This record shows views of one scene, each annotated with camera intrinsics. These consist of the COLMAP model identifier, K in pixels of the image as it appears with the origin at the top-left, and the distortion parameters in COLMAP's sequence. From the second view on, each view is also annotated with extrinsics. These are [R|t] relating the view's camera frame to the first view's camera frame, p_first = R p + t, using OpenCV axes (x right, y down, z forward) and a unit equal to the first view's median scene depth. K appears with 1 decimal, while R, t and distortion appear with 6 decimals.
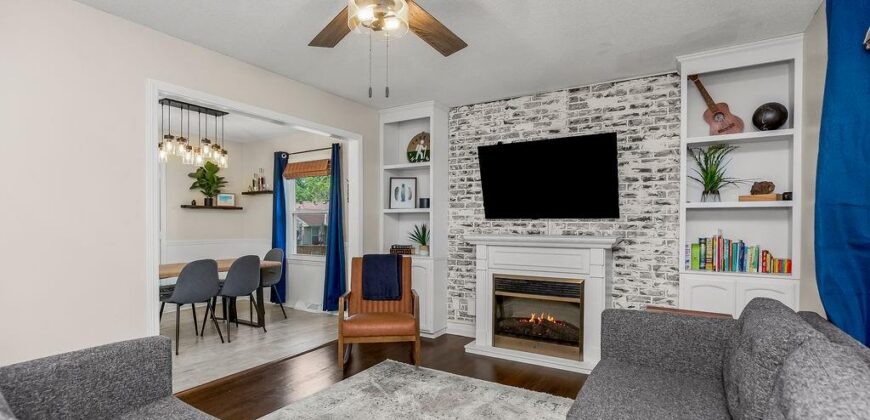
lens RADIAL K [[395.4, 0, 468.9], [0, 395.4, 228.9], [0, 0, 1]] dist [-0.000534, 0.000002]
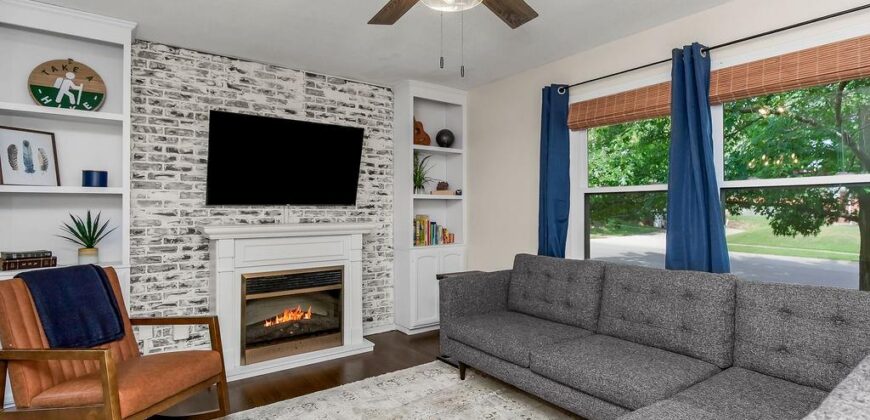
lens RADIAL K [[404.1, 0, 435.0], [0, 404.1, 210.0], [0, 0, 1]] dist [0.000006, 0.000101]
pose [[0.450495, -0.001926, 0.892777, -0.483354], [0.017118, 0.999832, -0.006480, -0.004093], [-0.892615, 0.018202, 0.450453, 0.276930]]
